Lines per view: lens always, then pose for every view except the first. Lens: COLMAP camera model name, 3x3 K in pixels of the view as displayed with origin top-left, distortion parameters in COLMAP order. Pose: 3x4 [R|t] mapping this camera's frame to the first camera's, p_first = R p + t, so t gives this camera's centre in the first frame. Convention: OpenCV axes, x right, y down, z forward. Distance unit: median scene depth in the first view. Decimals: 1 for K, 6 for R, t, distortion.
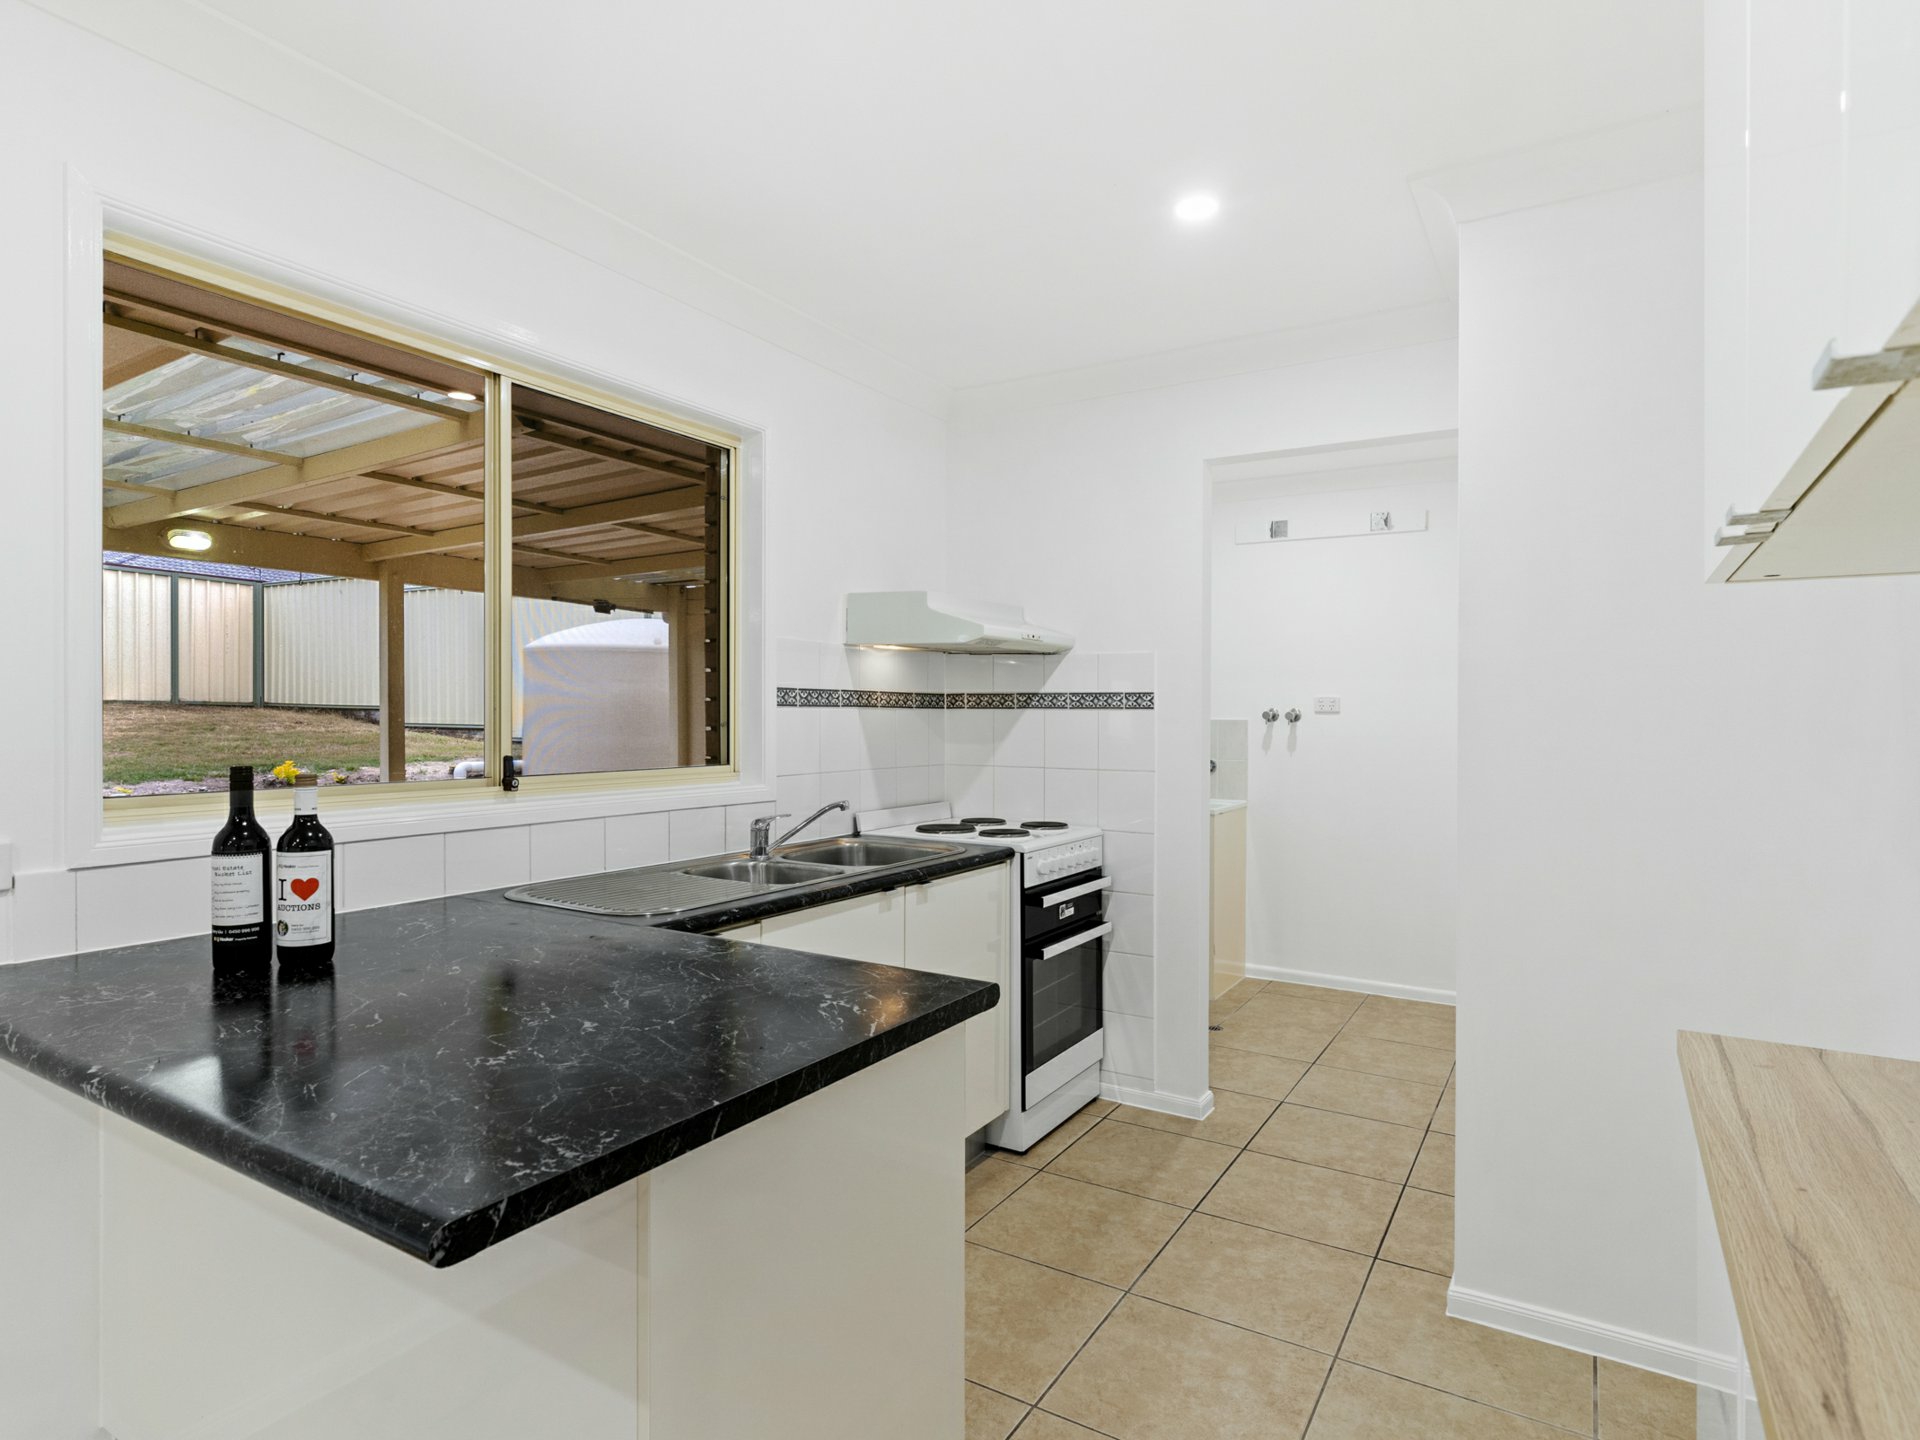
lens RADIAL K [[1055.1, 0, 929.8], [0, 1055.1, 710.4], [0, 0, 1]] dist [0.003826, -0.001064]
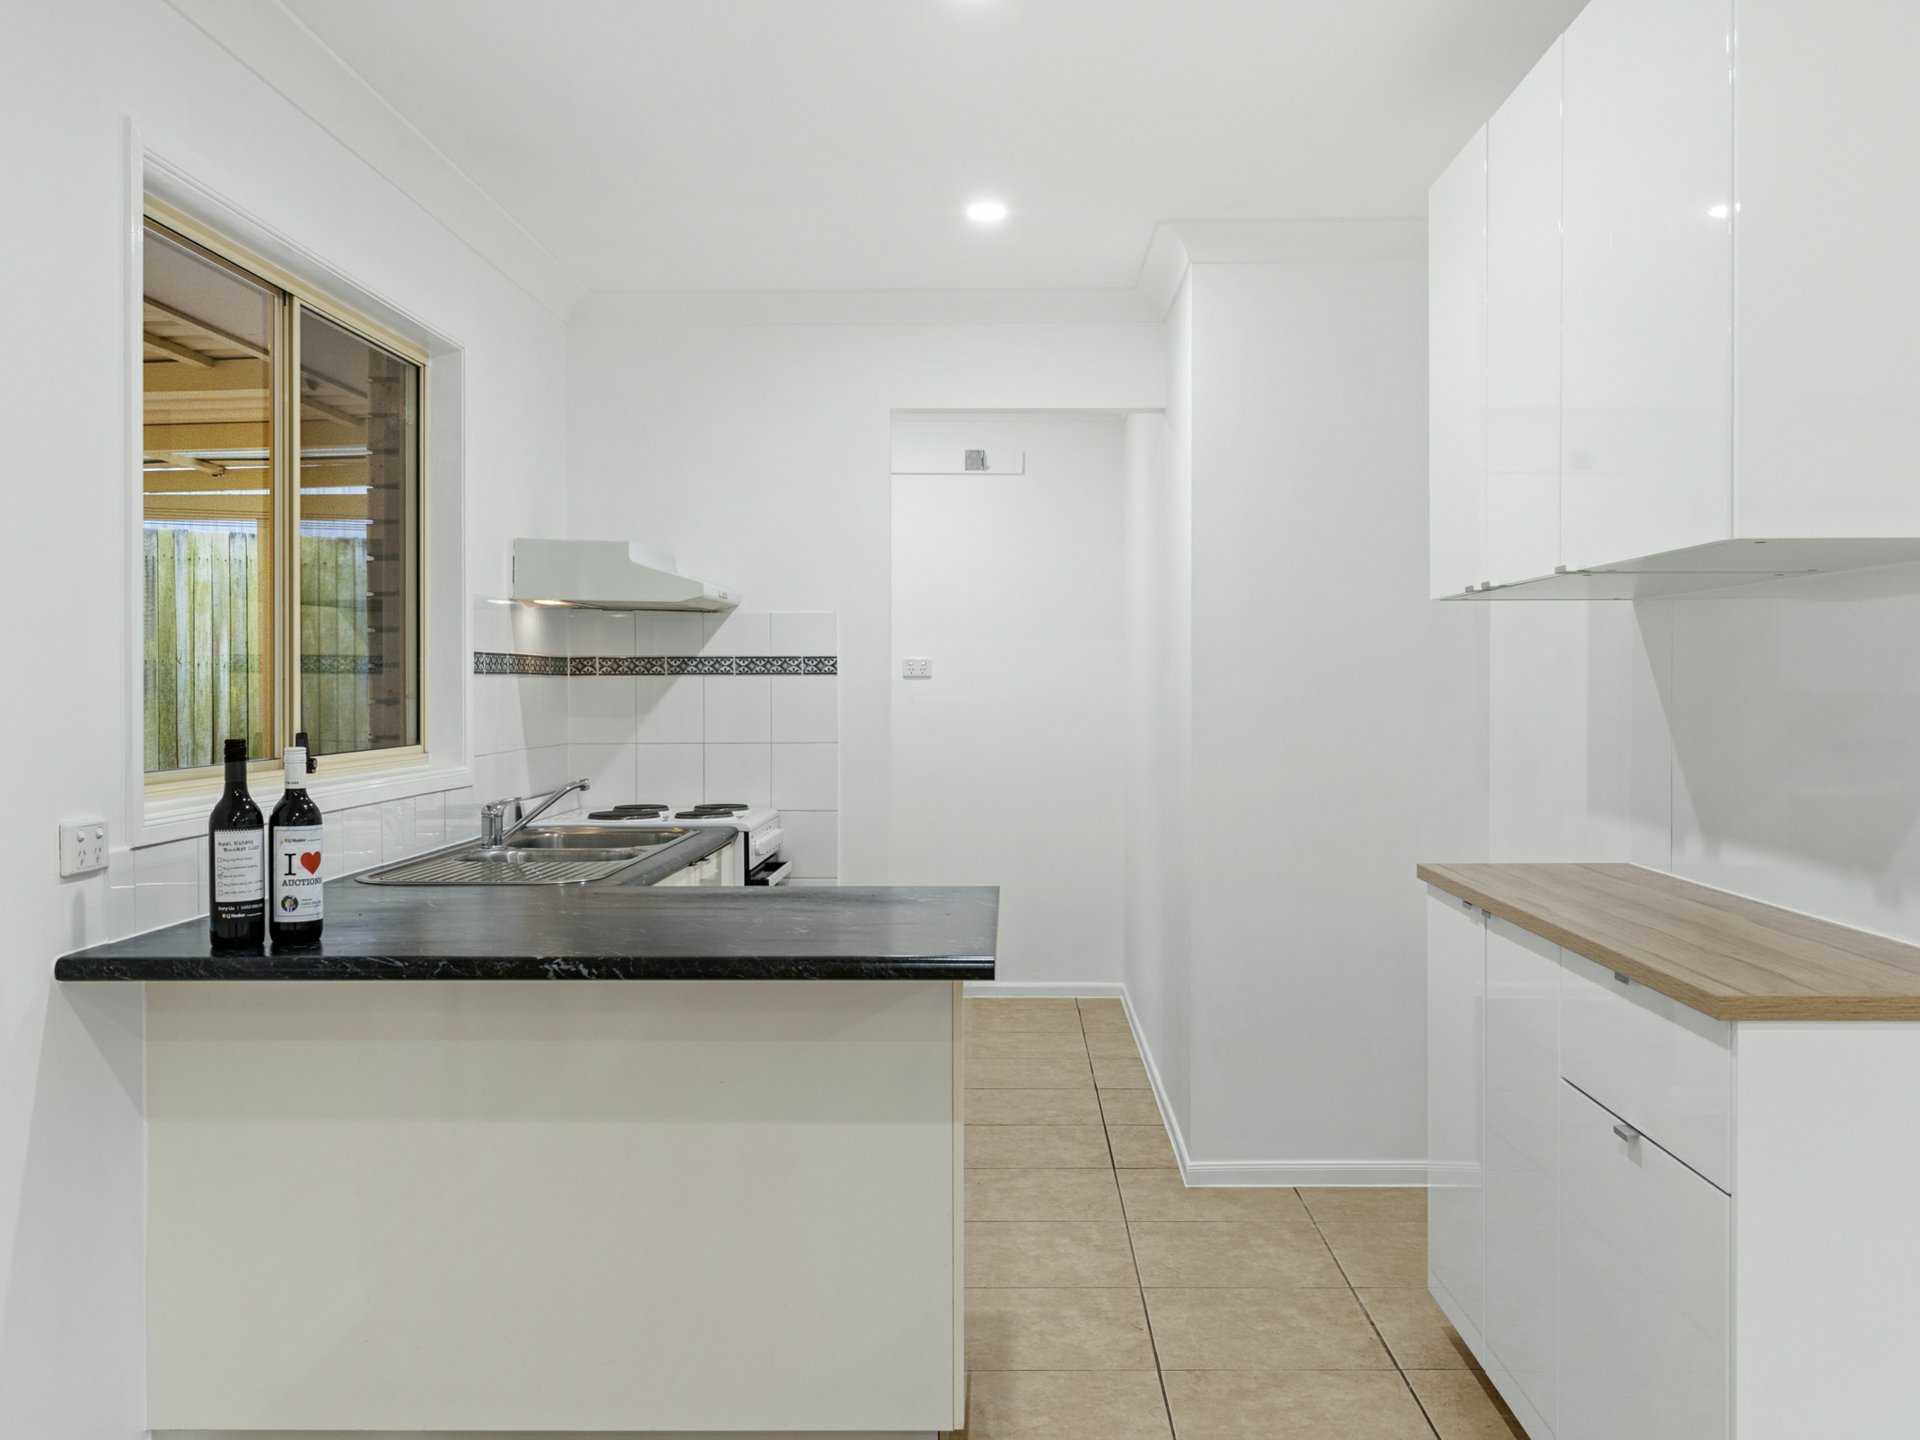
lens RADIAL K [[1614.4, 0, 975.5], [0, 1614.4, 688.2], [0, 0, 1]] dist [-0.017689, -0.015420]
pose [[0.874885, -0.006973, 0.484280, -0.377171], [0.003015, 0.999955, 0.008951, -0.002015], [-0.484321, -0.006371, 0.874867, -0.294939]]
